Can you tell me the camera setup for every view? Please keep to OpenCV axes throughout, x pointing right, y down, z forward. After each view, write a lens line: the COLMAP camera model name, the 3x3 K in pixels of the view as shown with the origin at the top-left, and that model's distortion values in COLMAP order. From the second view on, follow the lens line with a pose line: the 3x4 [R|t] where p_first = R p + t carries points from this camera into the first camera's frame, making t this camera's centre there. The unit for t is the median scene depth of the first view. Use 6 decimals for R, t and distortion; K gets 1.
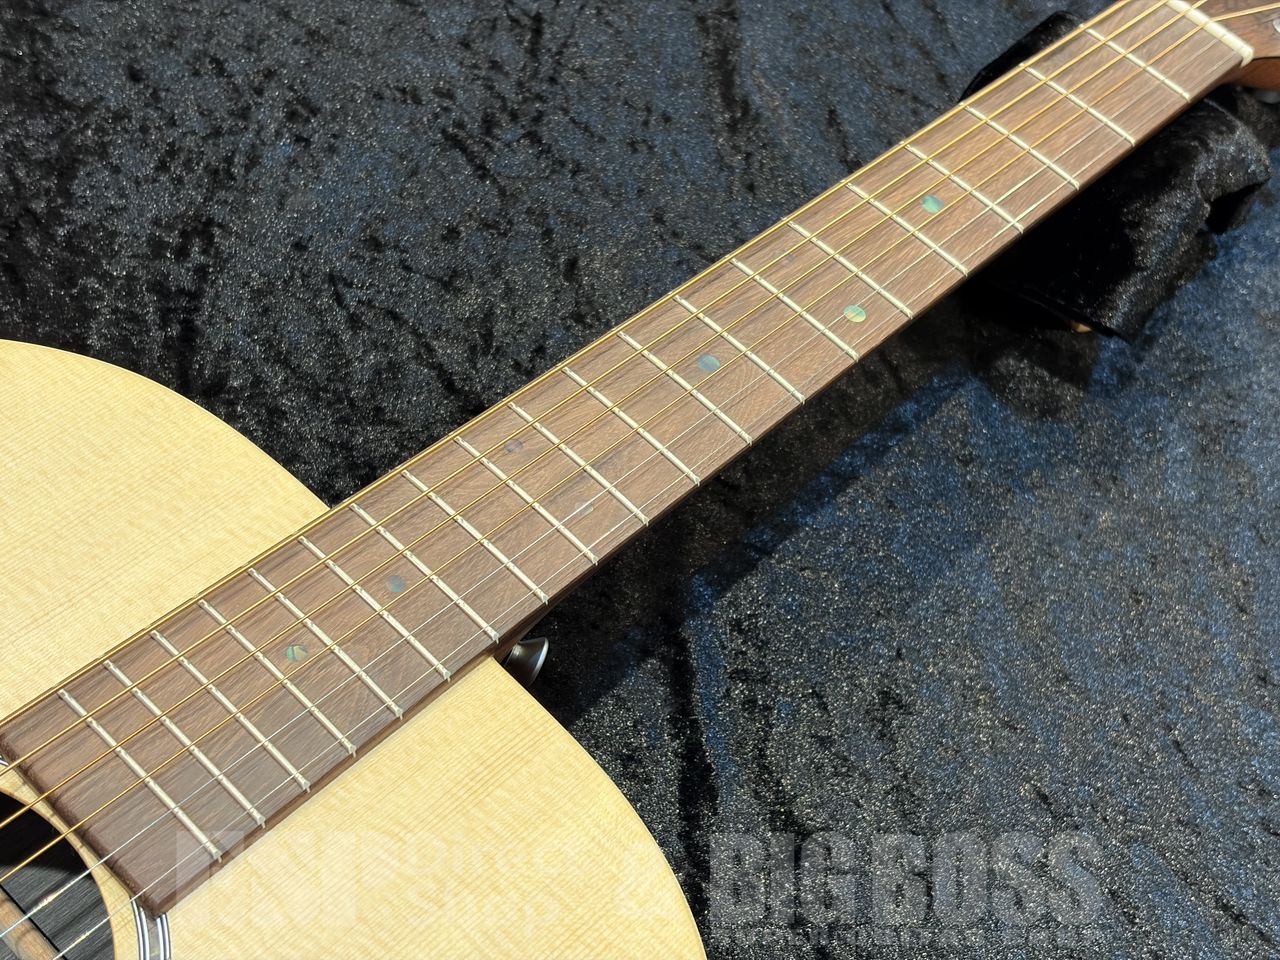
lens RADIAL K [[1973.3, 0, 649.2], [0, 1973.3, 490.4], [0, 0, 1]] dist [0.094610, 0.000000]
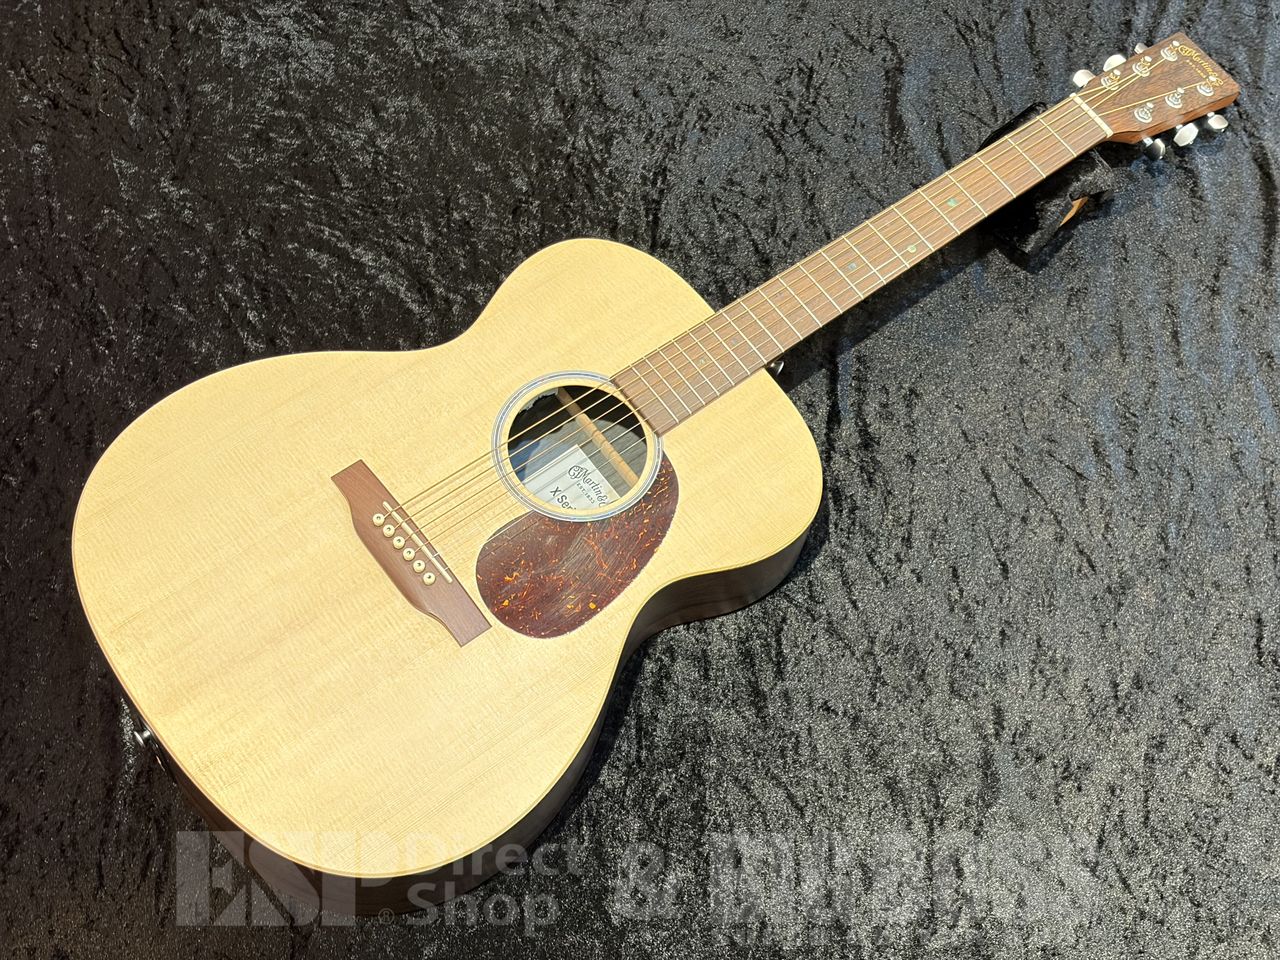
lens RADIAL K [[1973.3, 0, 647.9], [0, 1973.3, 499.3], [0, 0, 1]] dist [0.094610, 0.000000]
pose [[0.986743, 0.107928, -0.121204, 0.099209], [-0.082833, 0.977148, 0.195758, -0.221611], [0.139562, -0.183123, 0.973133, -1.497706]]
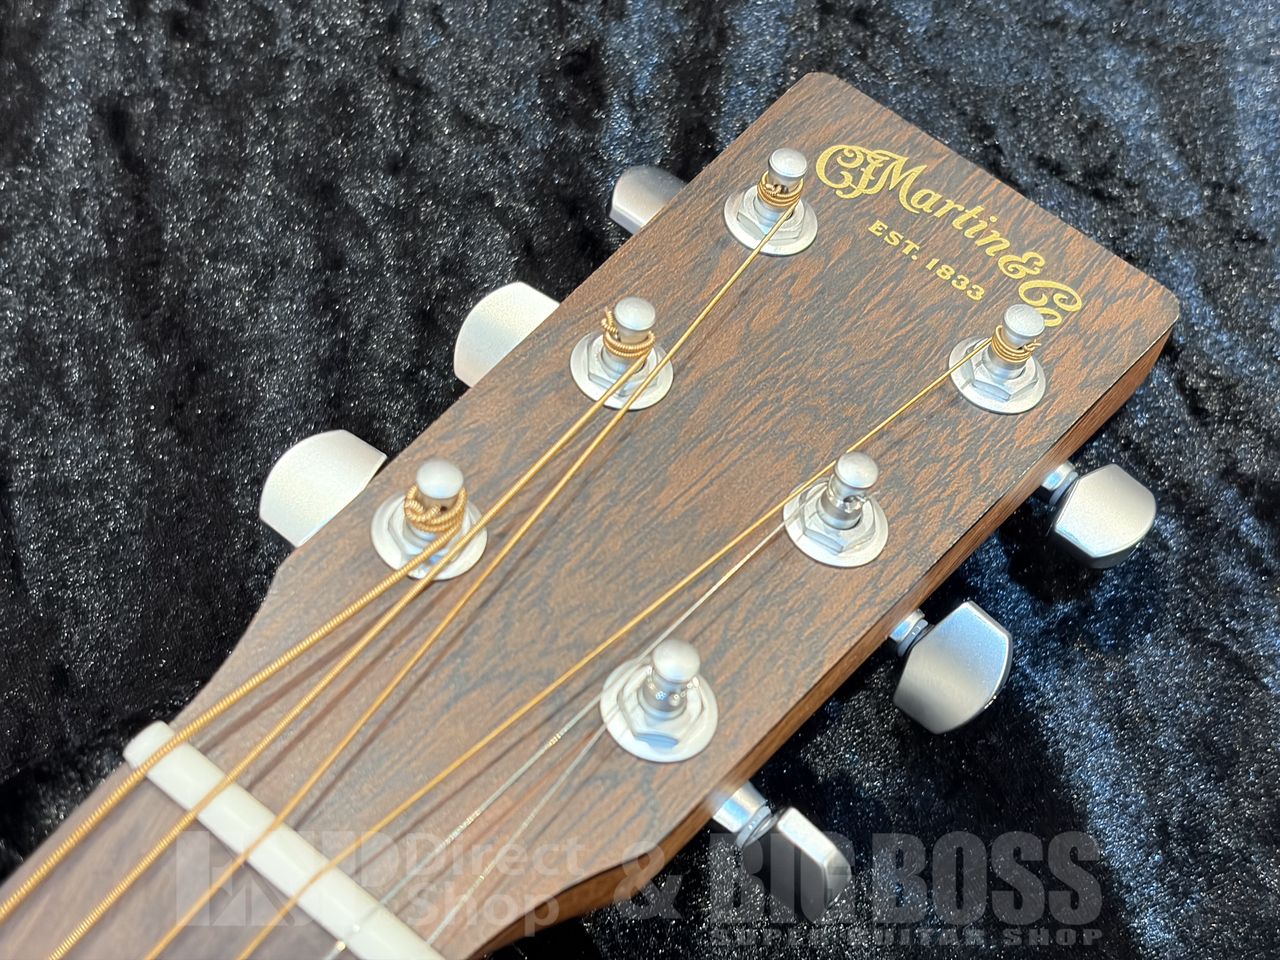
lens RADIAL K [[1973.3, 0, 637.5], [0, 1973.3, 482.3], [0, 0, 1]] dist [0.094610, 0.000000]
pose [[0.988373, -0.123524, -0.088658, 0.393594], [0.141254, 0.961732, 0.234773, -0.392423], [0.056265, -0.244567, 0.967999, 0.739921]]
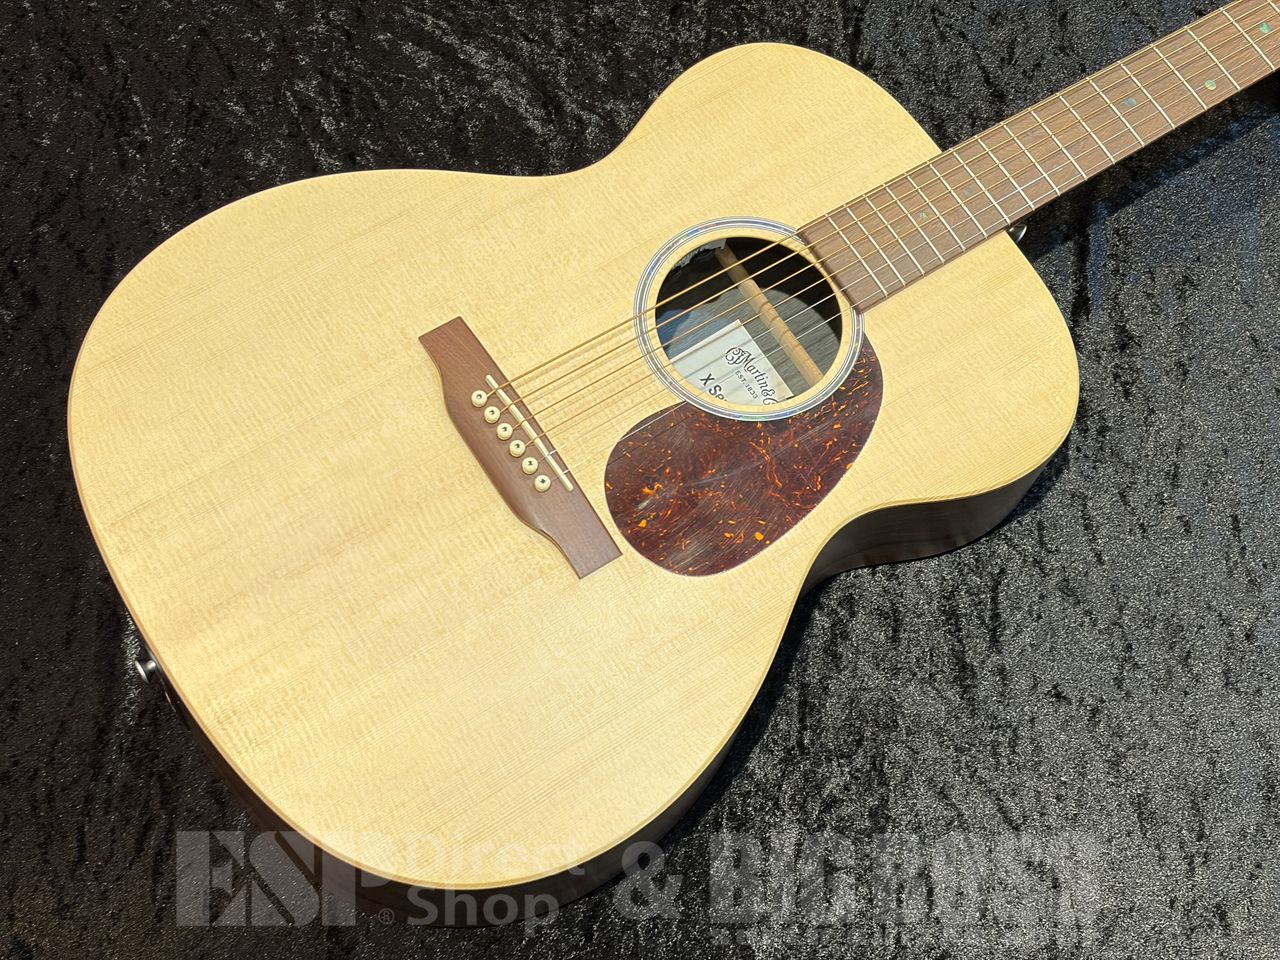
lens RADIAL K [[1973.3, 0, 604.4], [0, 1973.3, 492.3], [0, 0, 1]] dist [0.094610, 0.000000]
pose [[0.969222, 0.183847, -0.163733, -0.072440], [-0.140680, 0.959392, 0.244492, -0.088089], [0.202033, -0.213933, 0.955728, -0.976383]]
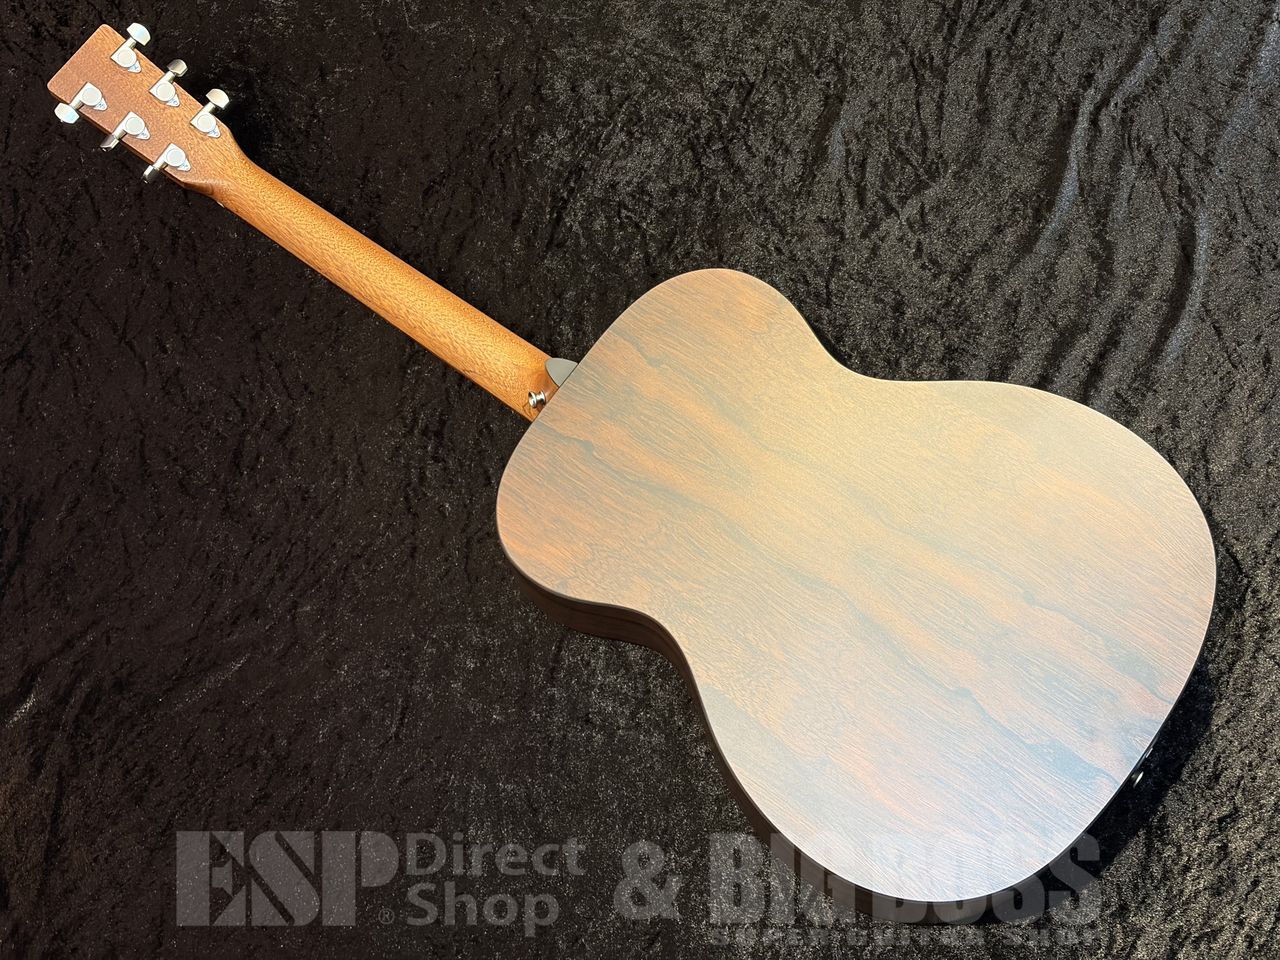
lens RADIAL K [[1973.3, 0, 635.8], [0, 1973.3, 485.8], [0, 0, 1]] dist [0.094610, 0.000000]
pose [[0.919330, 0.276402, -0.280063, 0.675624], [-0.192481, 0.936667, 0.292586, -0.523604], [0.343197, -0.215076, 0.914307, -1.390671]]
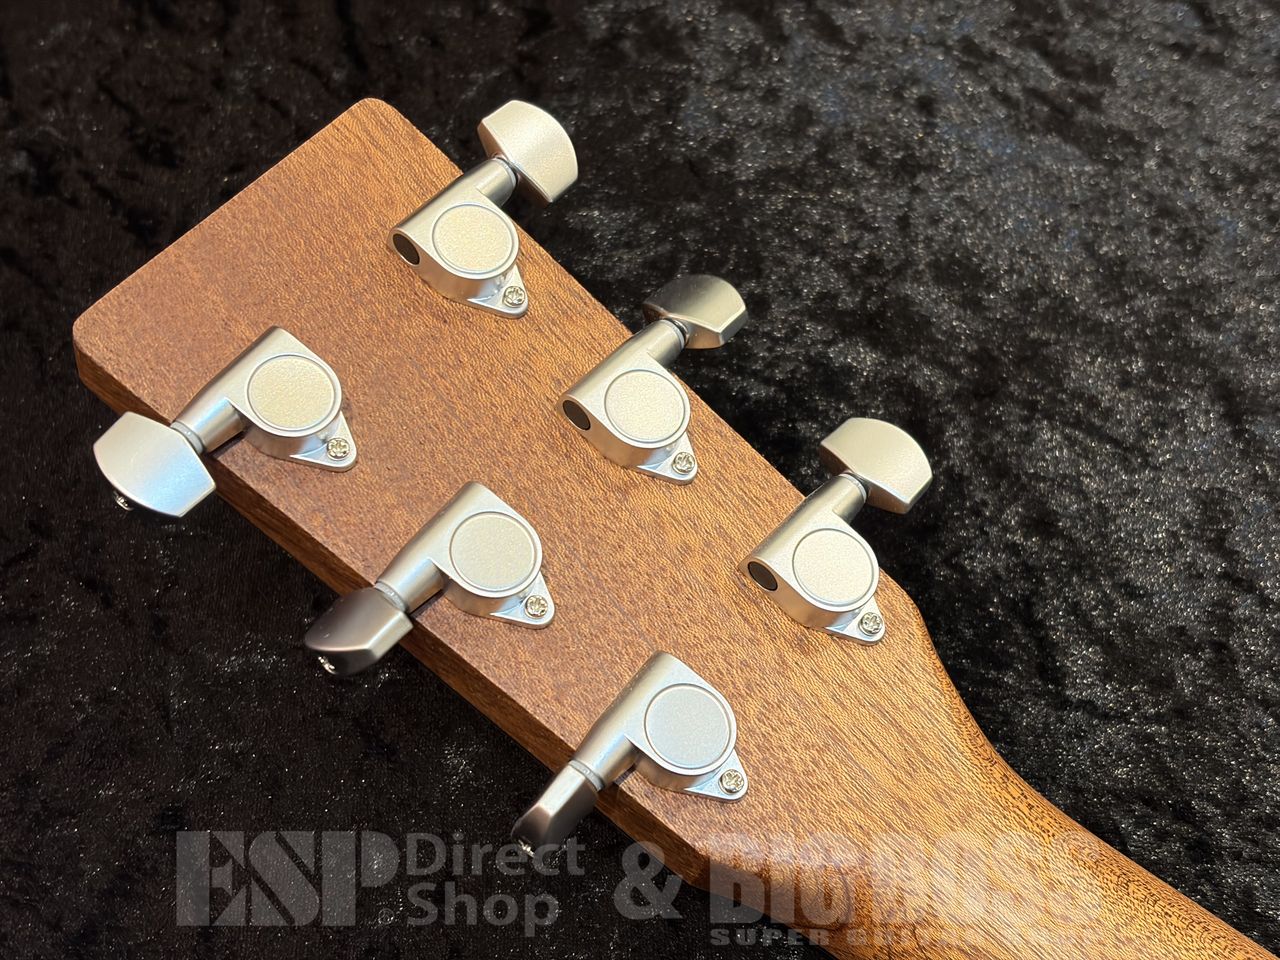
lens RADIAL K [[1973.3, 0, 648.5], [0, 1973.3, 487.2], [0, 0, 1]] dist [0.094610, 0.000000]
pose [[0.913720, 0.264046, -0.308860, -0.575598], [-0.272418, 0.962037, 0.016538, -0.119565], [0.301502, 0.069028, 0.950964, 0.366312]]
